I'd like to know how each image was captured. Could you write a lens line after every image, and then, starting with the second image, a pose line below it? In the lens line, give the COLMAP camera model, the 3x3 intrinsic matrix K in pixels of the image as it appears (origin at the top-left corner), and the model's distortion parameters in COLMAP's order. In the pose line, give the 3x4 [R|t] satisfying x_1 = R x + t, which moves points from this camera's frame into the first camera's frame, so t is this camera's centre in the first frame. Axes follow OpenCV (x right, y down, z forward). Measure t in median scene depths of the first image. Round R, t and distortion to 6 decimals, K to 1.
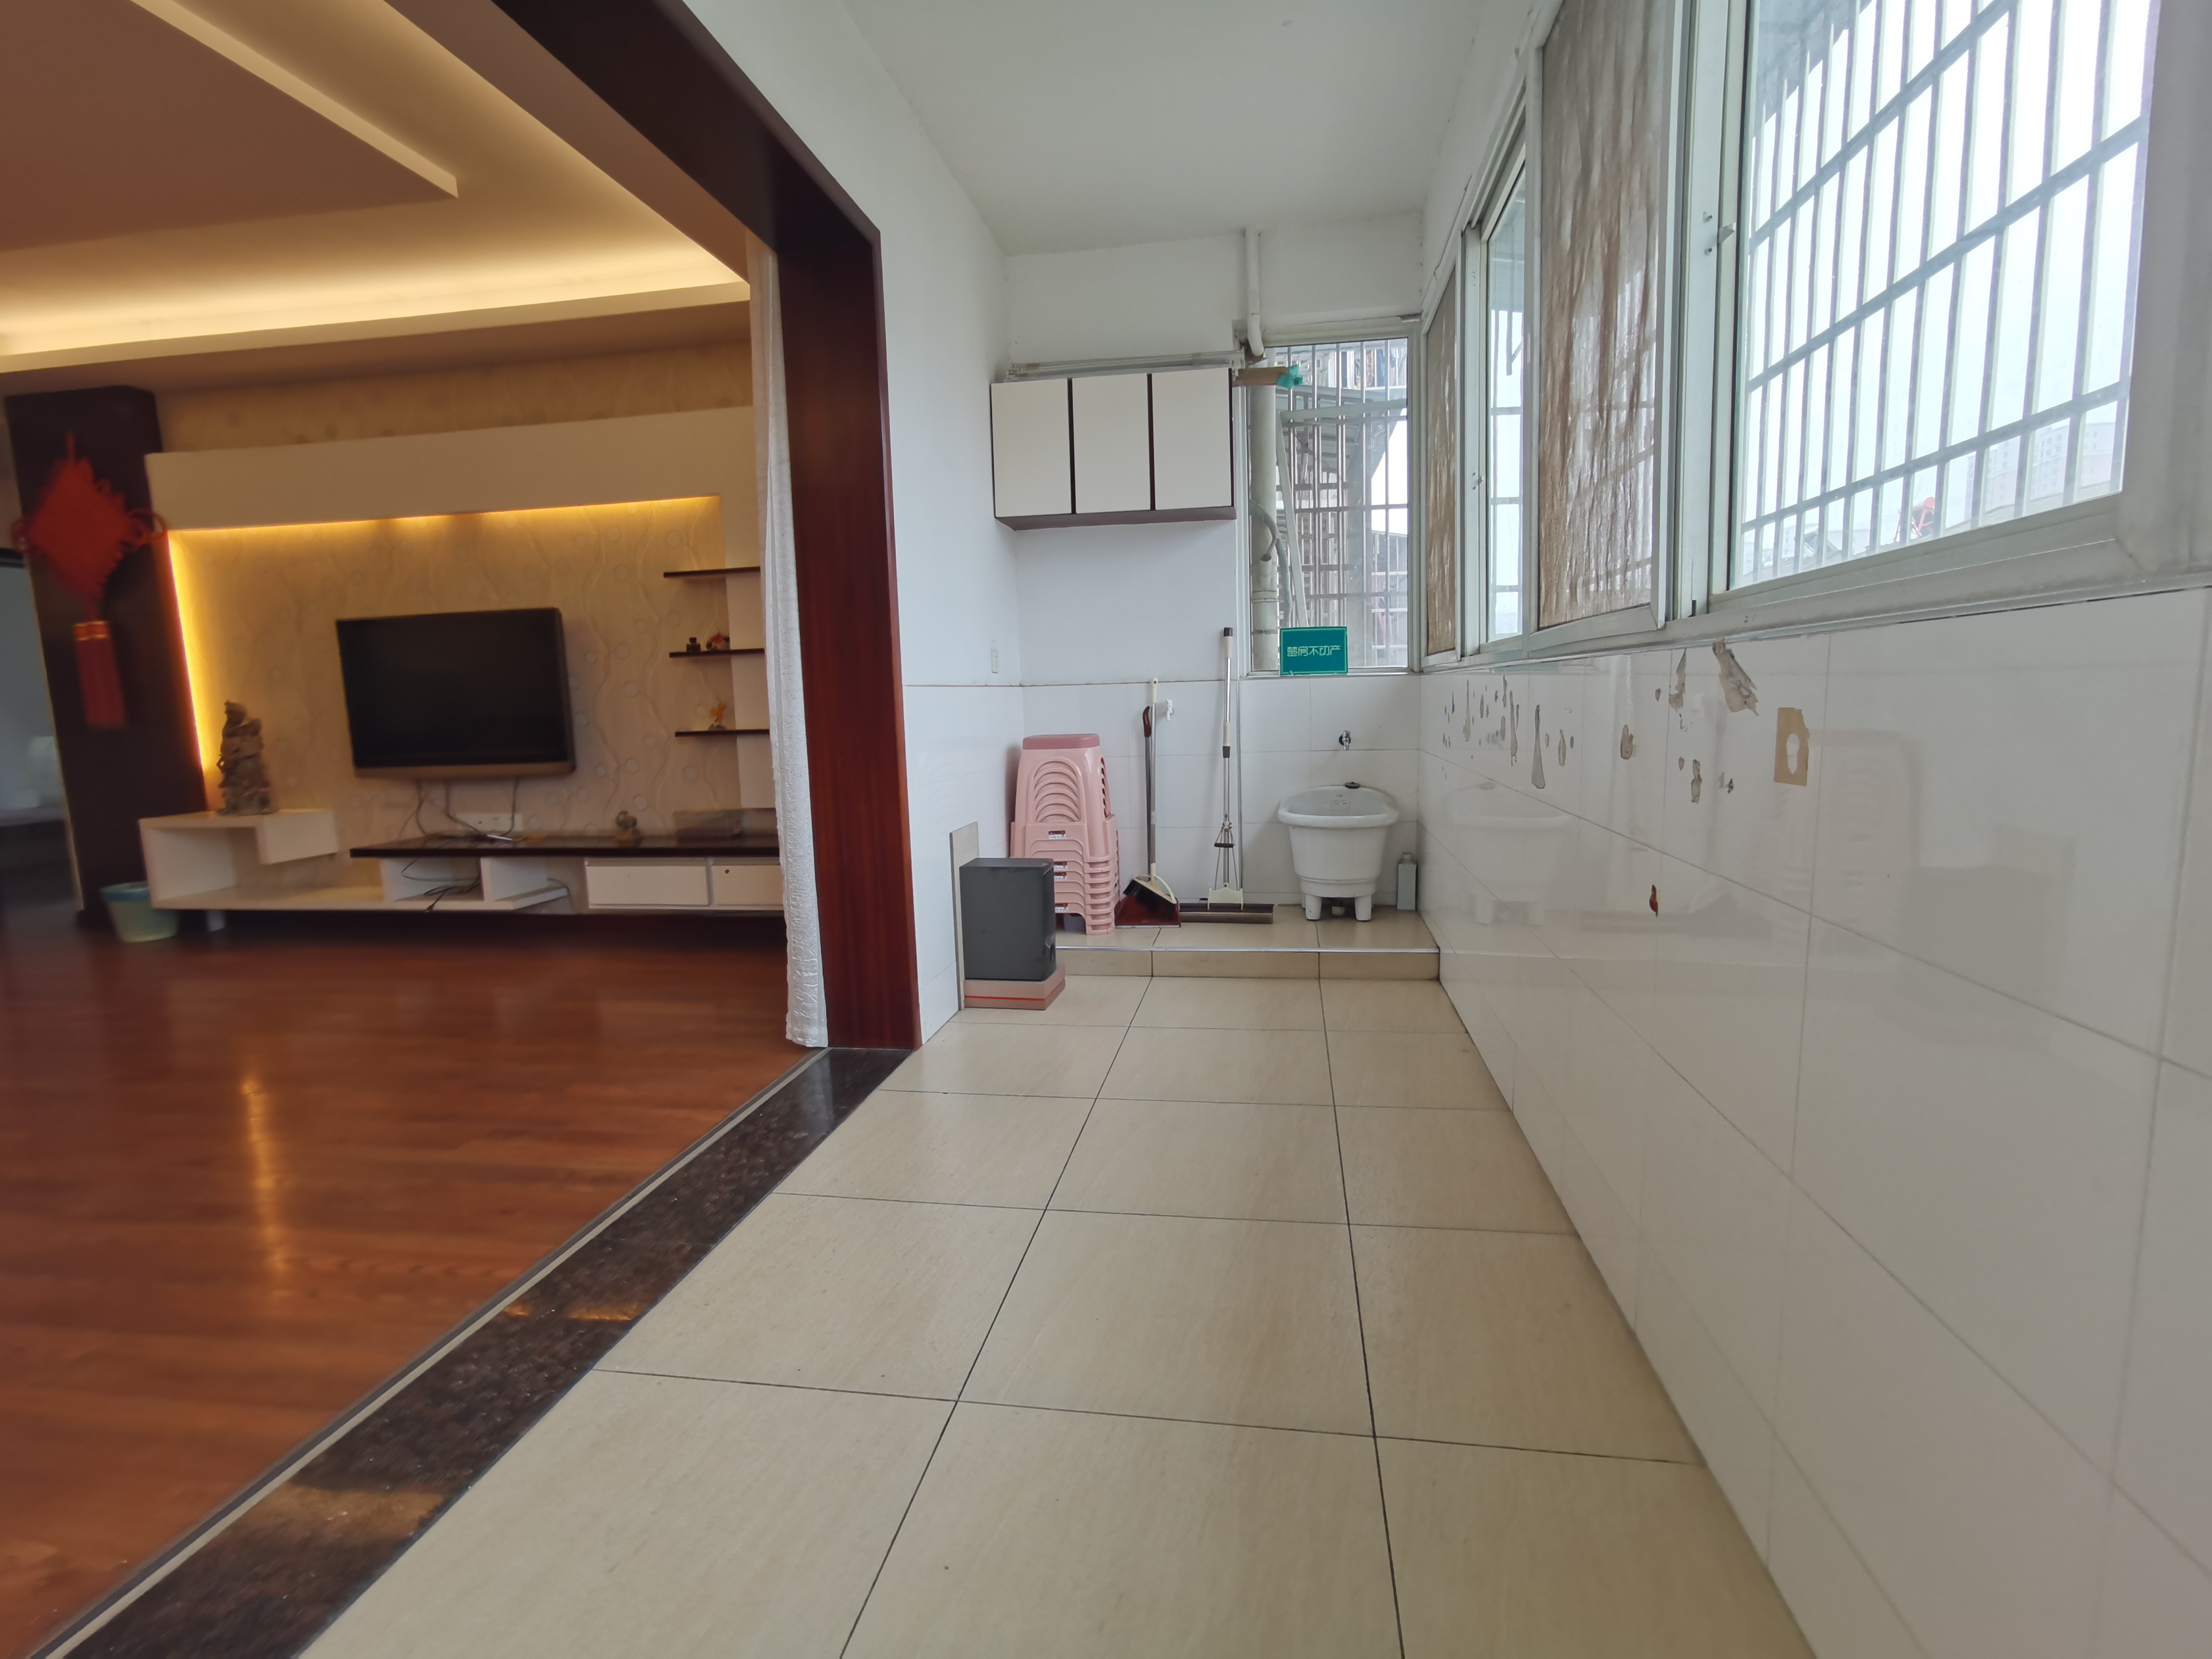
lens RADIAL K [[1041.5, 0, 1112.8], [0, 1041.5, 831.2], [0, 0, 1]] dist [-0.005944, 0.006200]
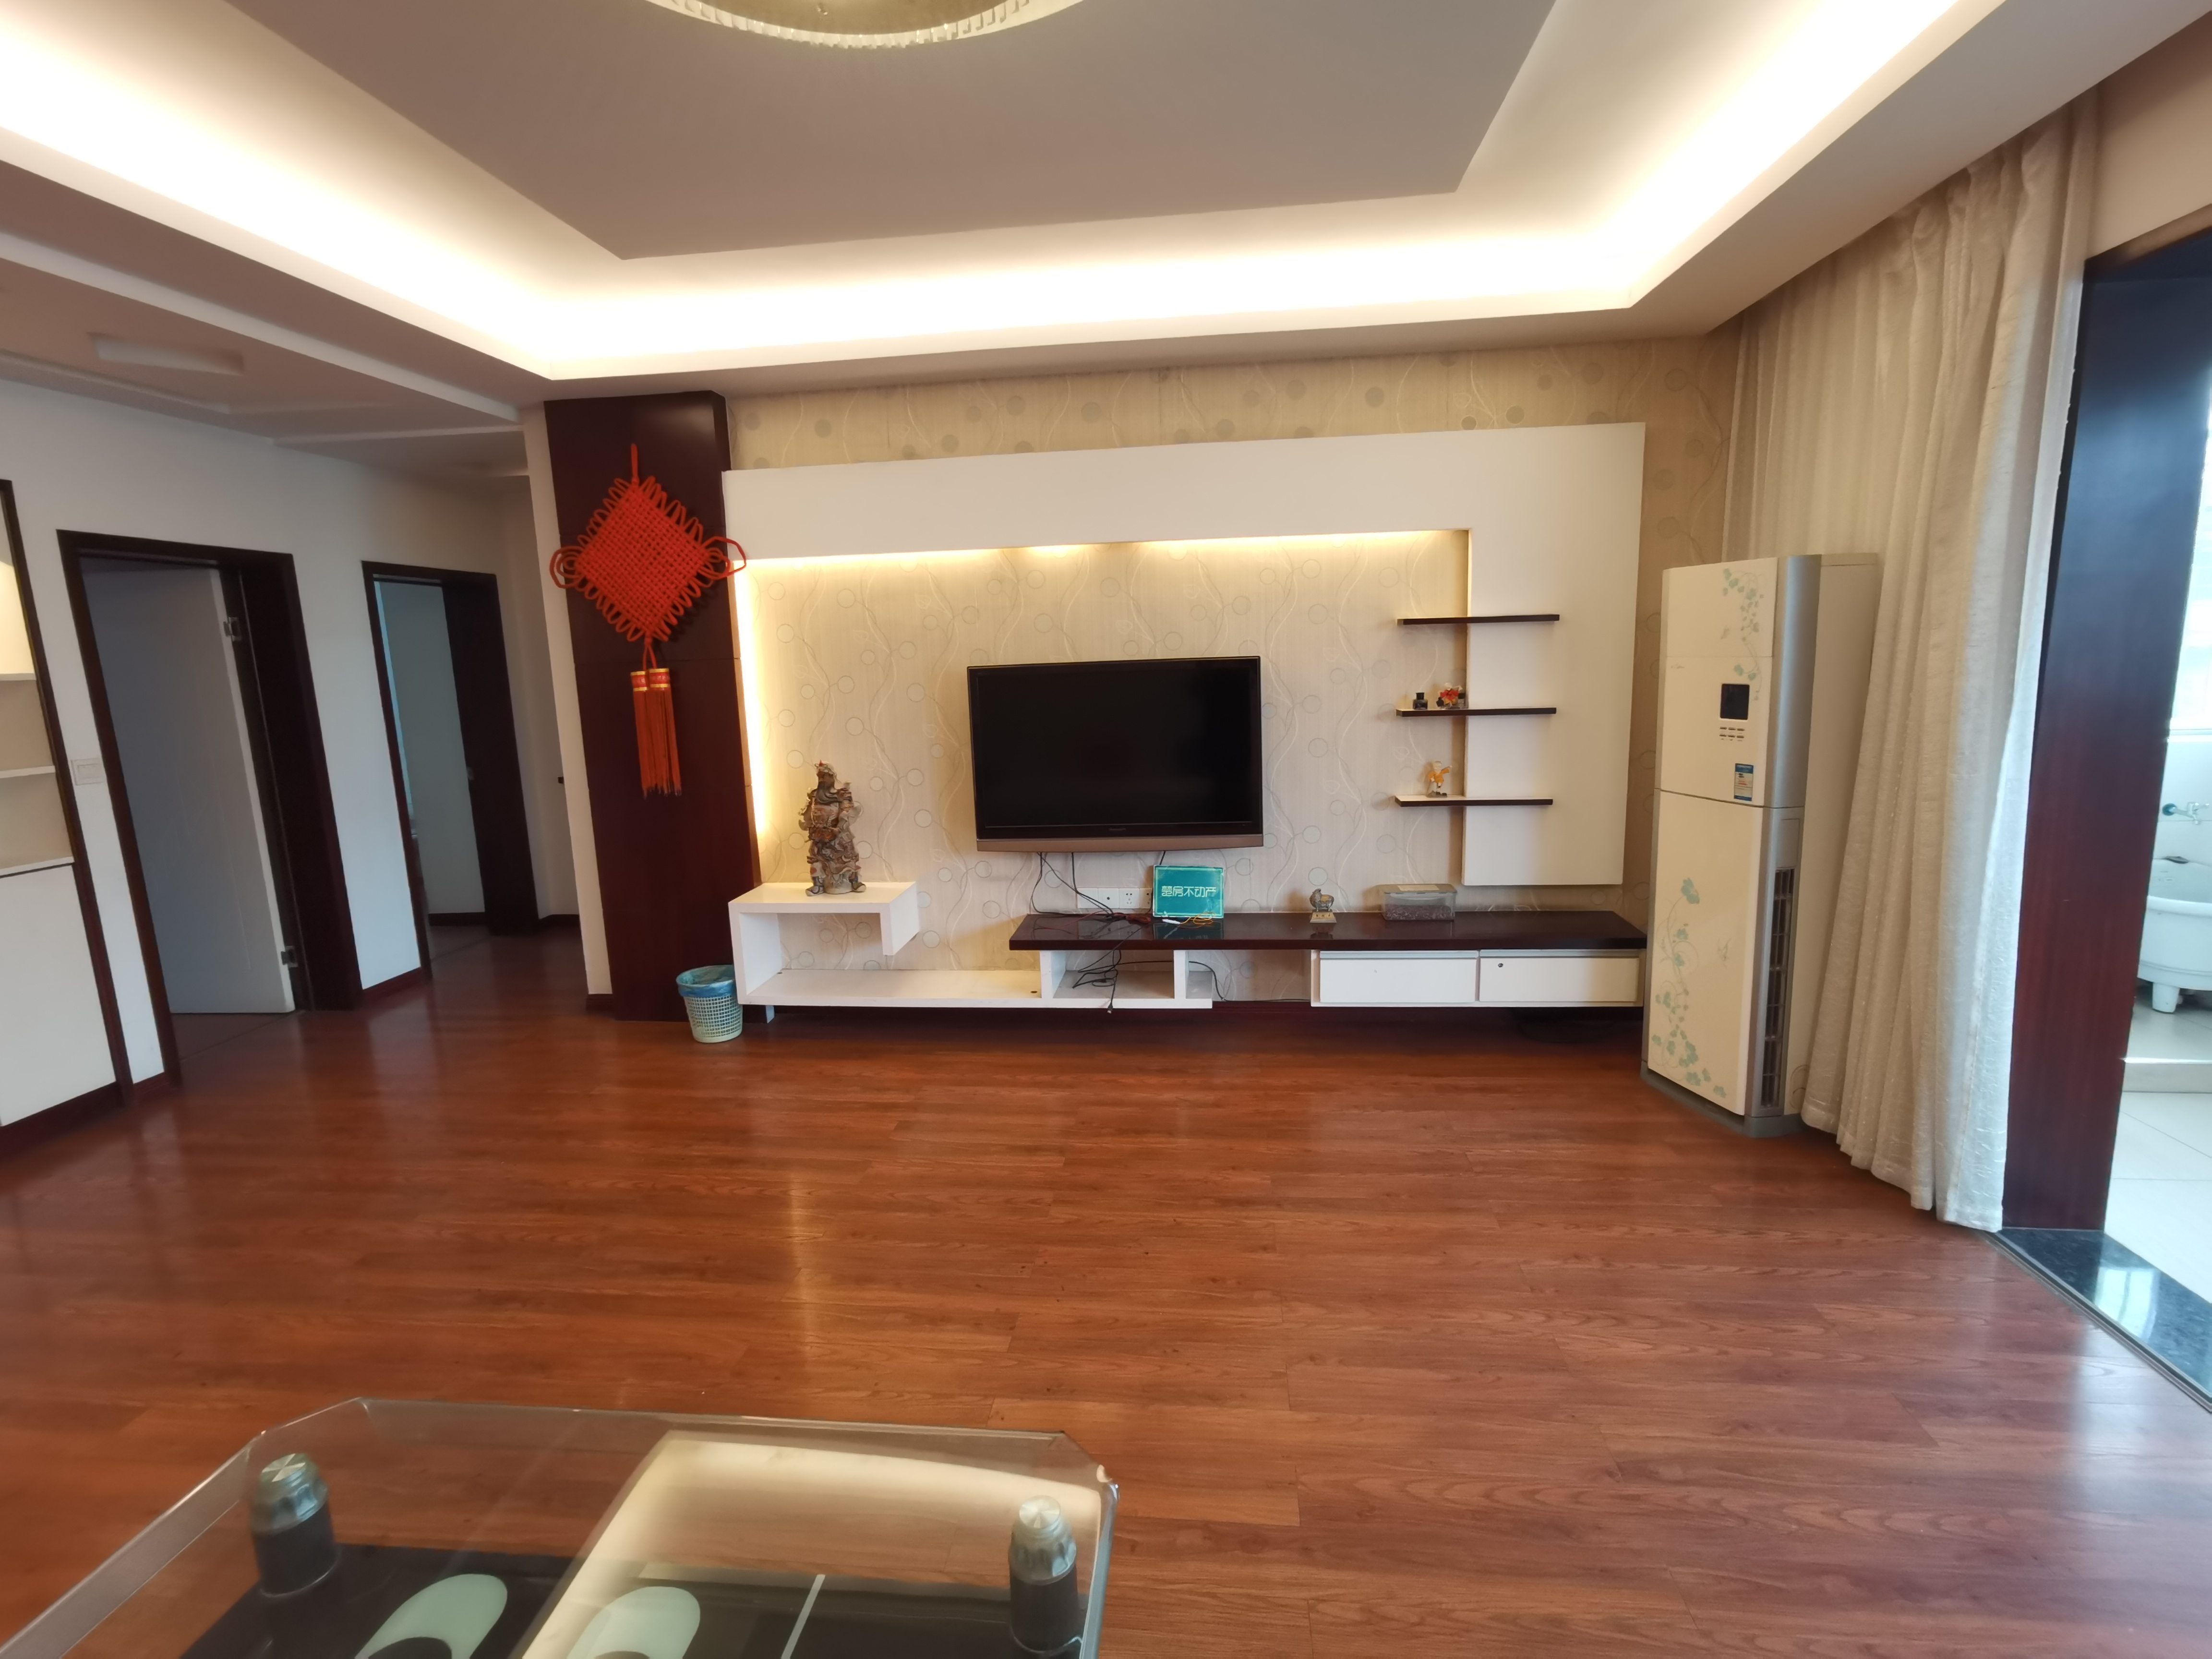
lens RADIAL K [[1041.5, 0, 1106.9], [0, 1041.5, 828.2], [0, 0, 1]] dist [-0.005944, 0.006200]
pose [[0.998431, -0.012921, 0.054487, -0.679613], [0.010686, 0.999097, 0.041127, -0.106522], [-0.054969, -0.040481, 0.997667, 0.132367]]
